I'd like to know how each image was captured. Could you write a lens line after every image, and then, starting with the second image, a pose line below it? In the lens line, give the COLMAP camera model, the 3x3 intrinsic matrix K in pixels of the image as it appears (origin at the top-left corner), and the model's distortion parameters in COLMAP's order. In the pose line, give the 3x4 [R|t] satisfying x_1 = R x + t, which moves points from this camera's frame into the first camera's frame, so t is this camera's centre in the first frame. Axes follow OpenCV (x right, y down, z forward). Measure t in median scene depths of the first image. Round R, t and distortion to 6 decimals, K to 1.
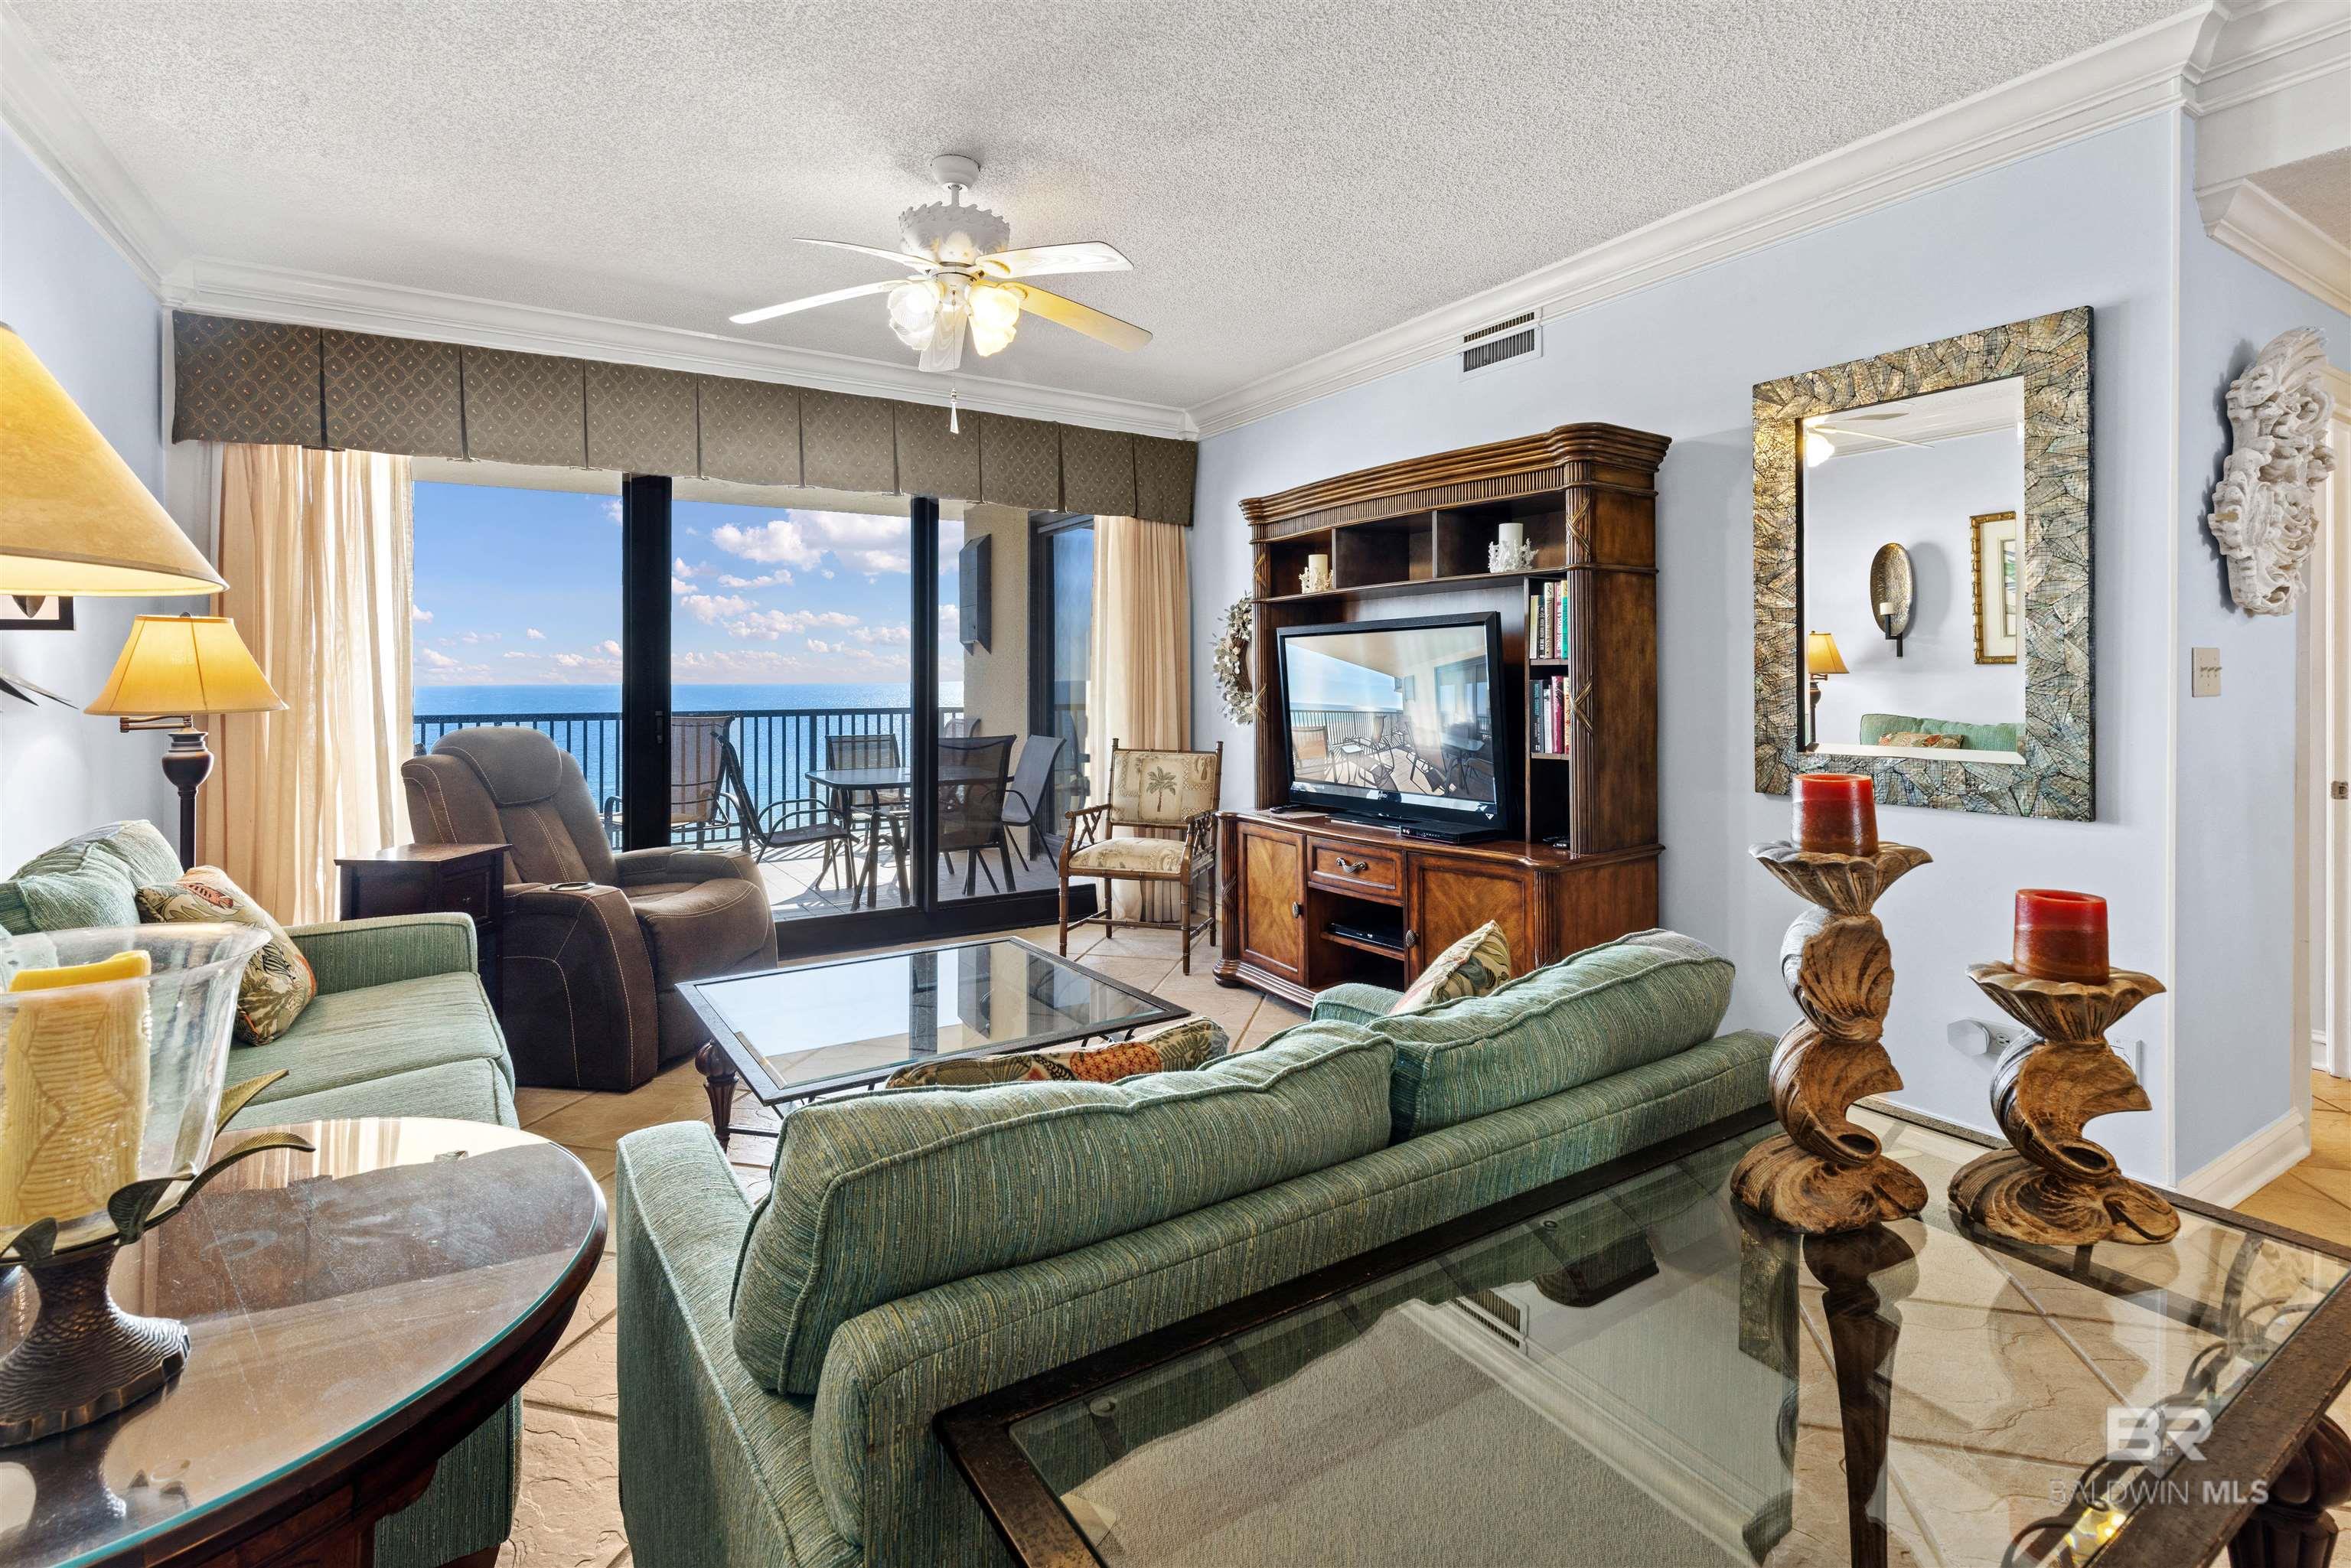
lens RADIAL K [[1066.2, 0, 1164.8], [0, 1066.2, 689.7], [0, 0, 1]] dist [0.003151, 0.001006]
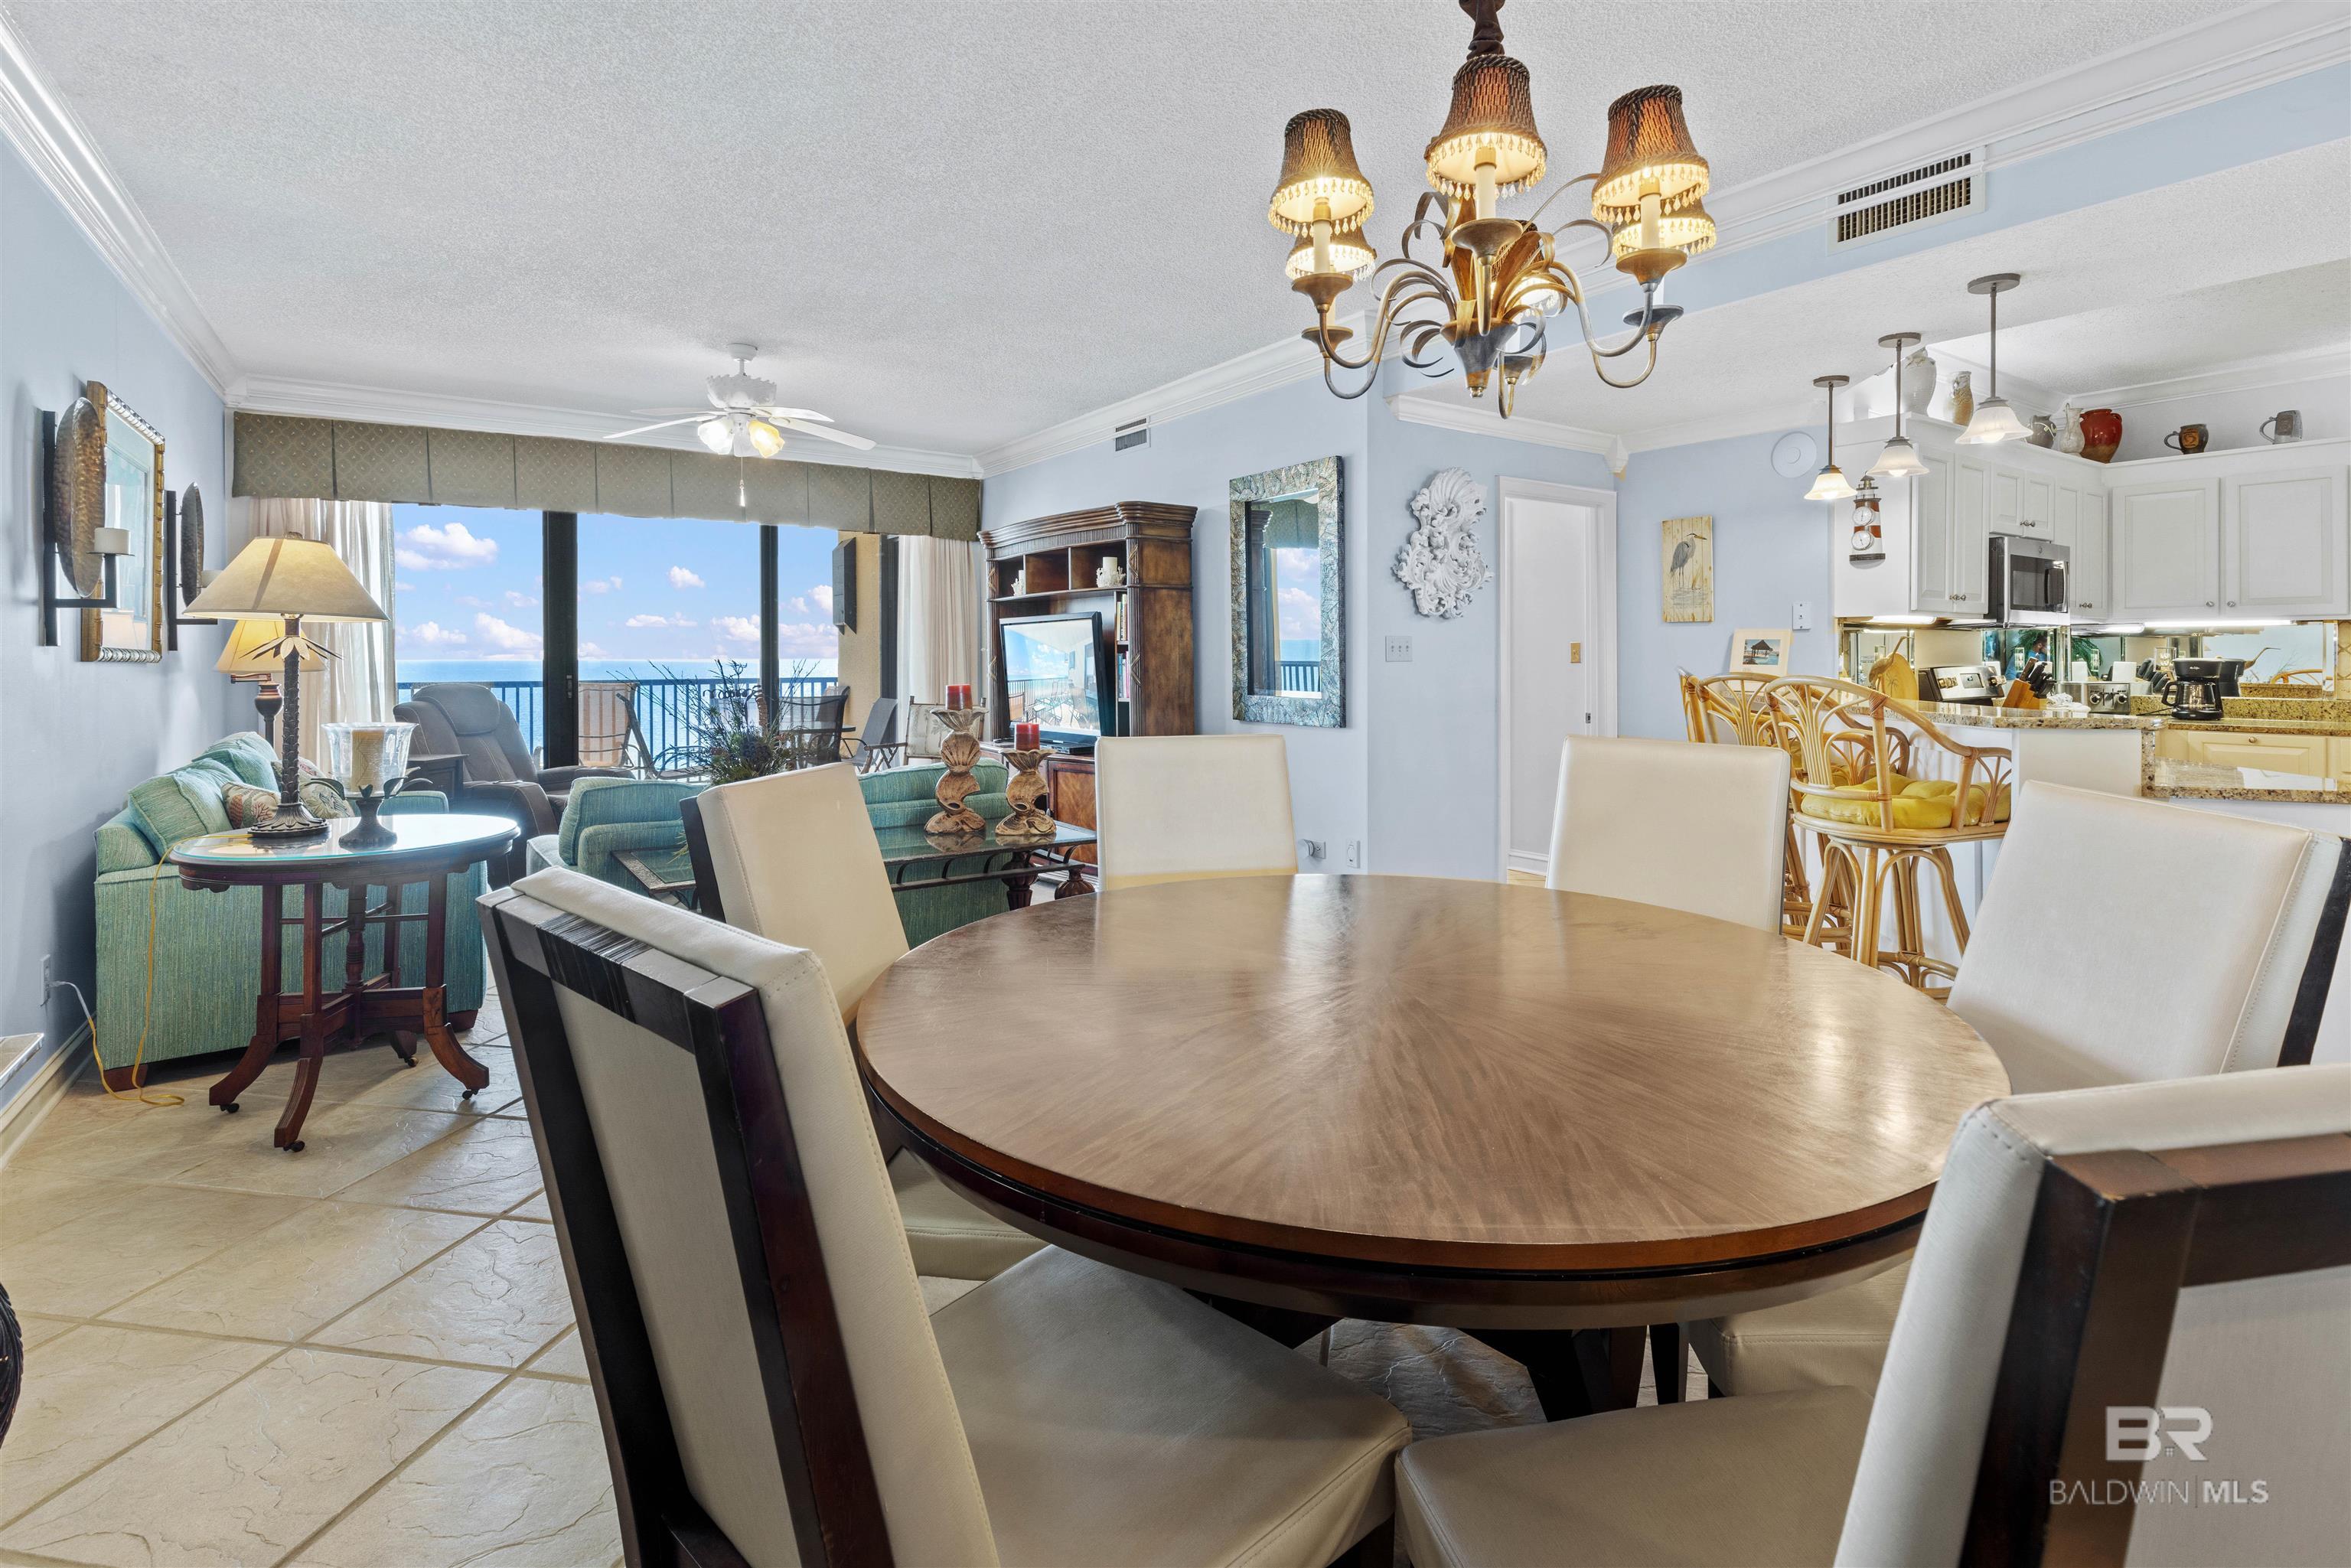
lens RADIAL K [[1066.2, 0, 1187.9], [0, 1066.2, 671.0], [0, 0, 1]] dist [0.003151, 0.001006]
pose [[0.998114, -0.000850, 0.061386, 0.332195], [0.000590, 0.999991, 0.004265, 0.009744], [-0.061389, -0.004221, 0.998105, -0.598866]]
